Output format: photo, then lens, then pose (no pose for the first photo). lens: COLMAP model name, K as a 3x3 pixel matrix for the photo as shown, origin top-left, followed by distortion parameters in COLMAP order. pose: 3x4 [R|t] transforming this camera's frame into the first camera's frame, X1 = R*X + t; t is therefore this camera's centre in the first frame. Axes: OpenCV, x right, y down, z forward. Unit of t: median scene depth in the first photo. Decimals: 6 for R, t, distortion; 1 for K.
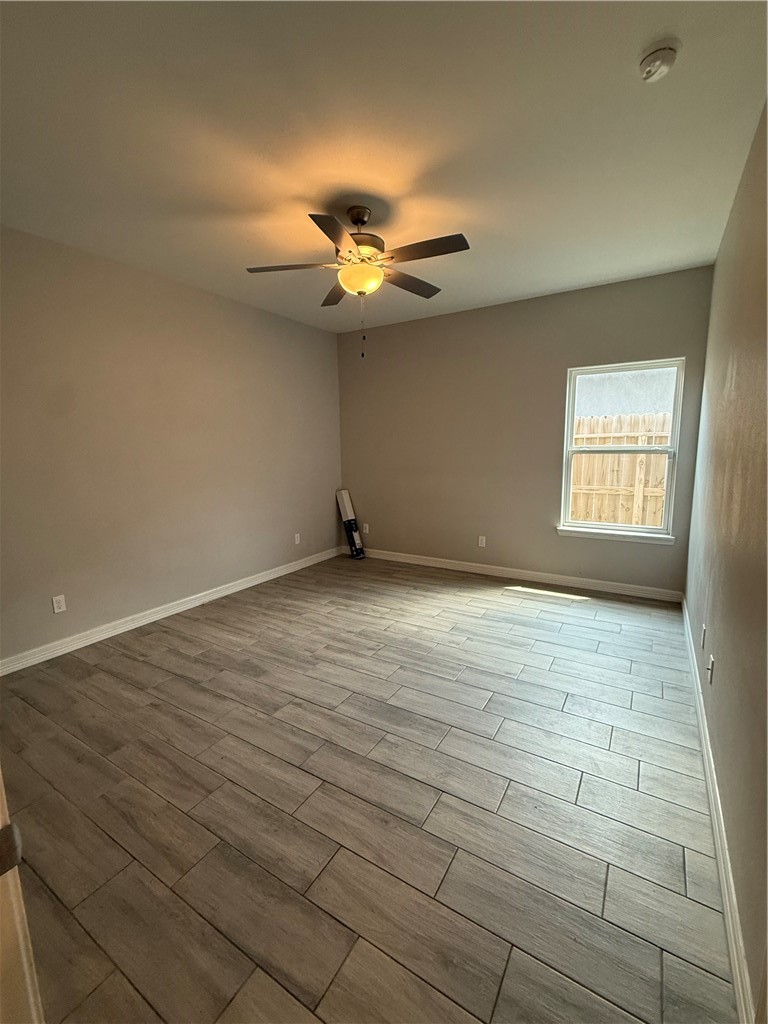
lens RADIAL K [[430.6, 0, 384.0], [0, 430.6, 512.0], [0, 0, 1]] dist [0.010605, 0.000128]
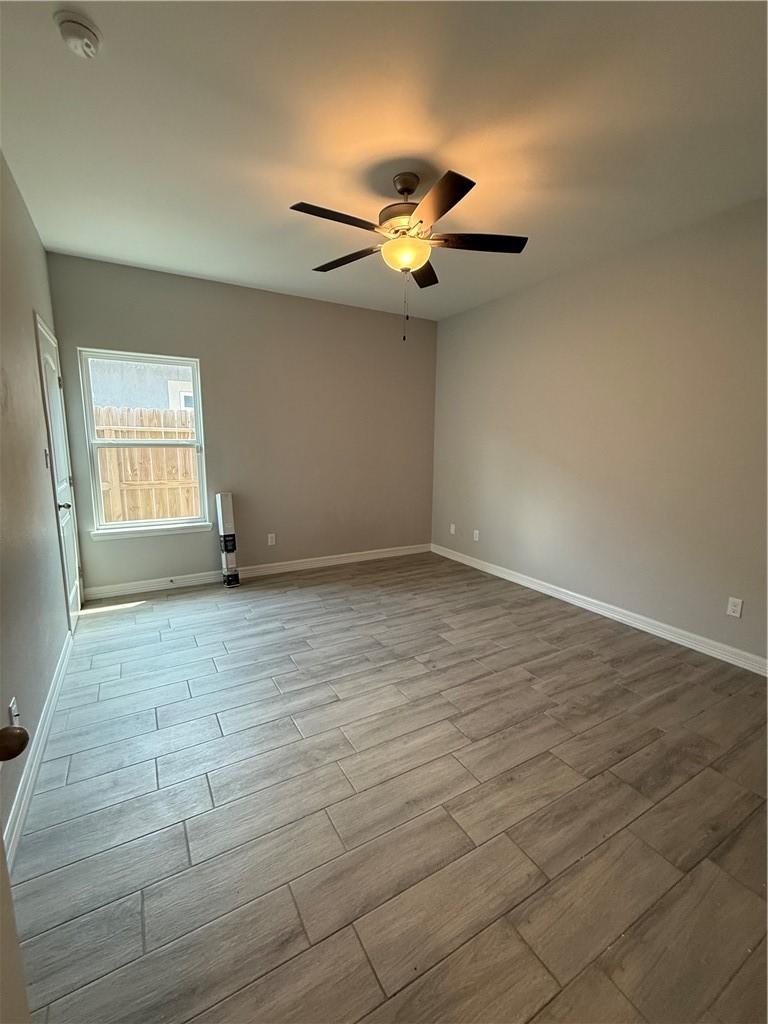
lens RADIAL K [[445.5, 0, 384.0], [0, 445.5, 512.0], [0, 0, 1]] dist [0.000235, -0.000094]
pose [[0.461134, -0.123547, 0.878687, -0.122570], [0.114454, 0.990269, 0.079170, -0.010666], [-0.879918, 0.064061, 0.470787, 0.080919]]
